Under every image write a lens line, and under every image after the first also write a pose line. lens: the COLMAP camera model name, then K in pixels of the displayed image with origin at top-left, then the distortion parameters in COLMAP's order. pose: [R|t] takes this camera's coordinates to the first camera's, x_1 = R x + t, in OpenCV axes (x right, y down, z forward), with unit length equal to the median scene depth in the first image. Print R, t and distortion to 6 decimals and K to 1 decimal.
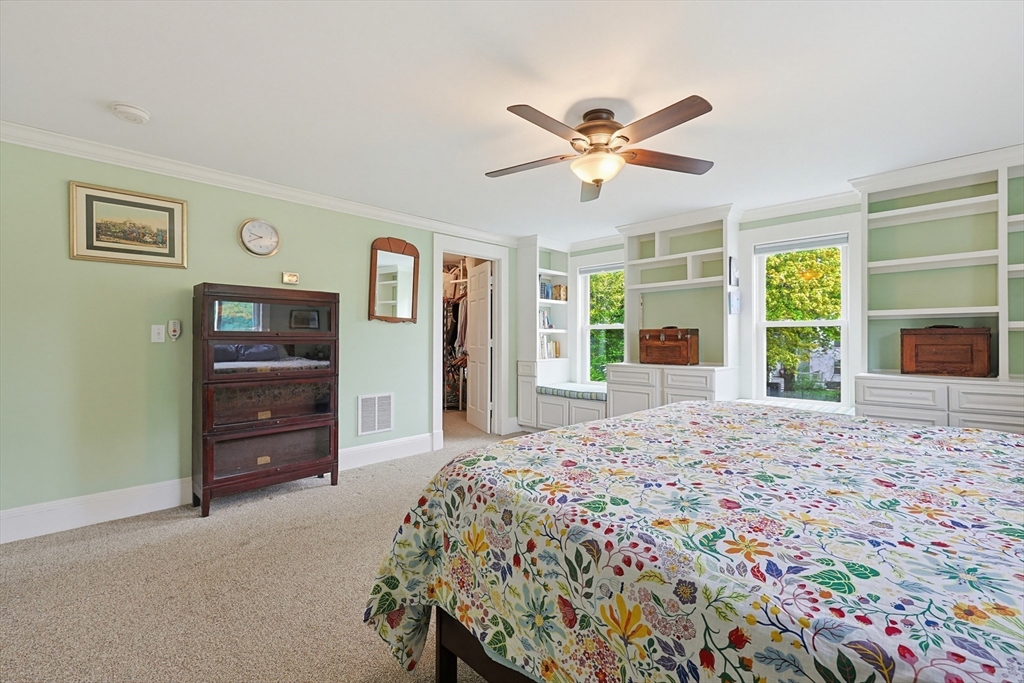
lens RADIAL K [[446.5, 0, 499.1], [0, 446.5, 341.5], [0, 0, 1]] dist [-0.002285, -0.000458]
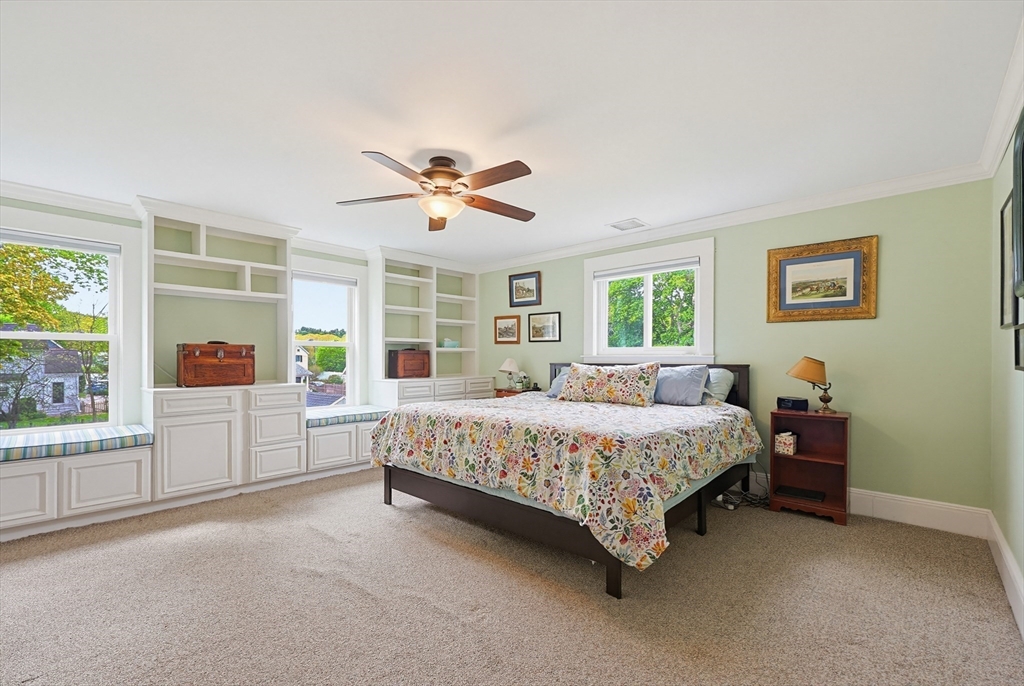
lens RADIAL K [[446.5, 0, 499.1], [0, 446.5, 343.0], [0, 0, 1]] dist [-0.002285, -0.000458]
pose [[-0.043025, 0.029903, 0.998626, -0.539126], [0.002024, 0.999553, -0.029844, -0.003583], [-0.999072, 0.000737, -0.043066, 0.548005]]
